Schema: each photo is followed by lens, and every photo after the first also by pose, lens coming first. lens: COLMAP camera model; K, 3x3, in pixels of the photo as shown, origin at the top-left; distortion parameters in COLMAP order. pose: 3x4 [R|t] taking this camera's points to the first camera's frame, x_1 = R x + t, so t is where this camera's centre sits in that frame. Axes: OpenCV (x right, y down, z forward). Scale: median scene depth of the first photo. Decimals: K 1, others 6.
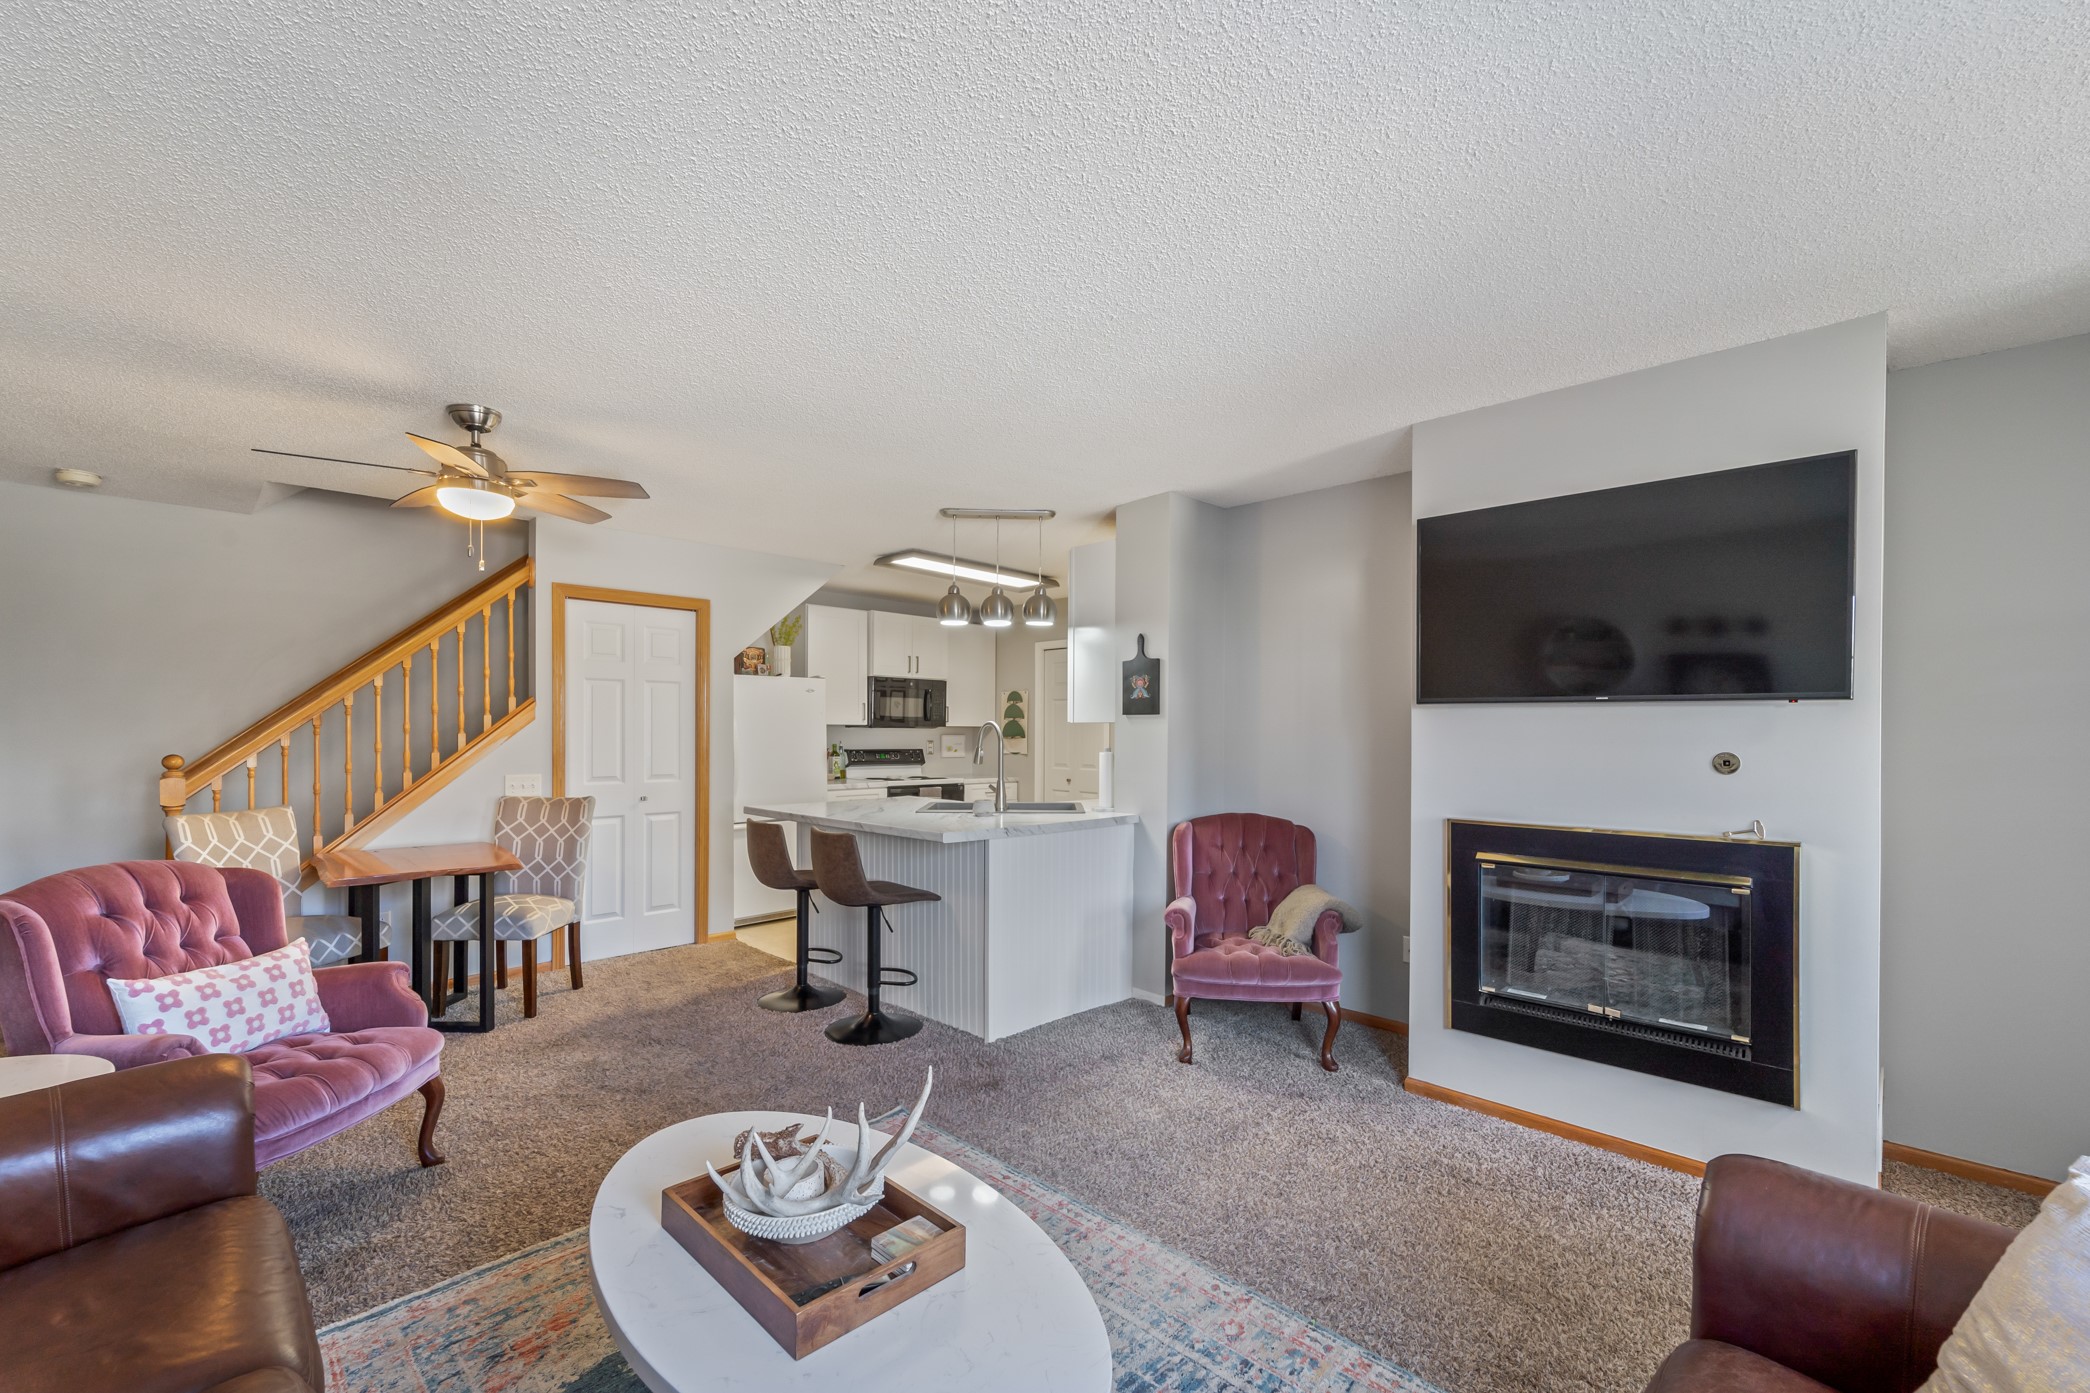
lens RADIAL K [[860.2, 0, 1059.1], [0, 860.2, 728.1], [0, 0, 1]] dist [0.000647, -0.000120]
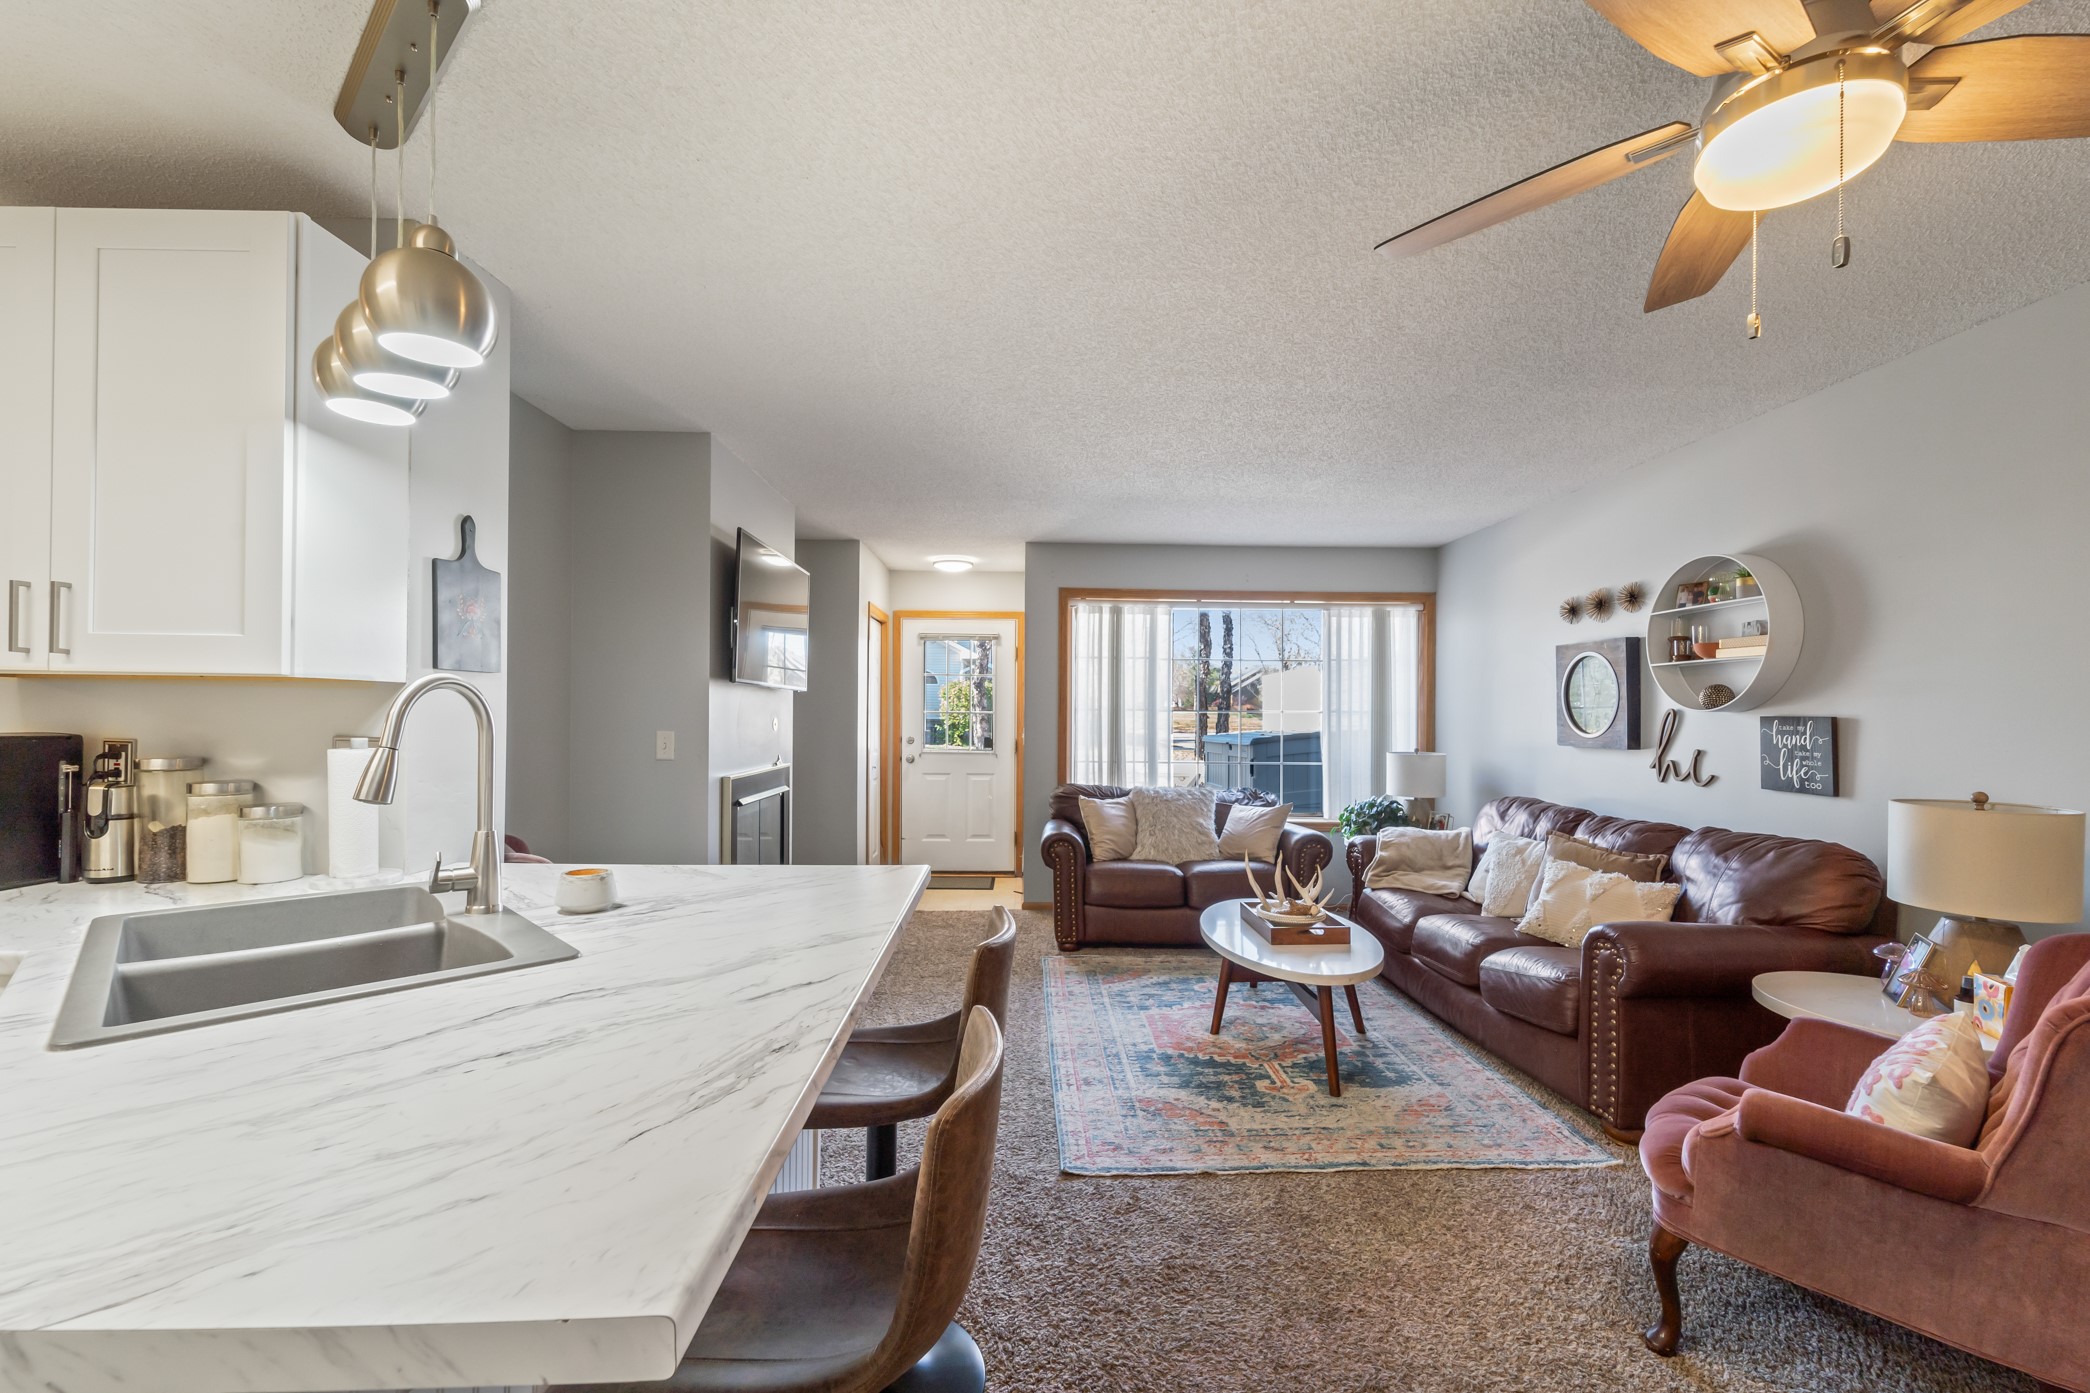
lens RADIAL K [[858.3, 0, 1040.7], [0, 858.3, 710.4], [0, 0, 1]] dist [0.001355, 0.000183]
pose [[-0.706091, -0.011562, 0.708026, -0.517175], [-0.018228, 0.999832, -0.001852, 0.003673], [-0.707886, -0.014213, -0.706184, 1.115784]]
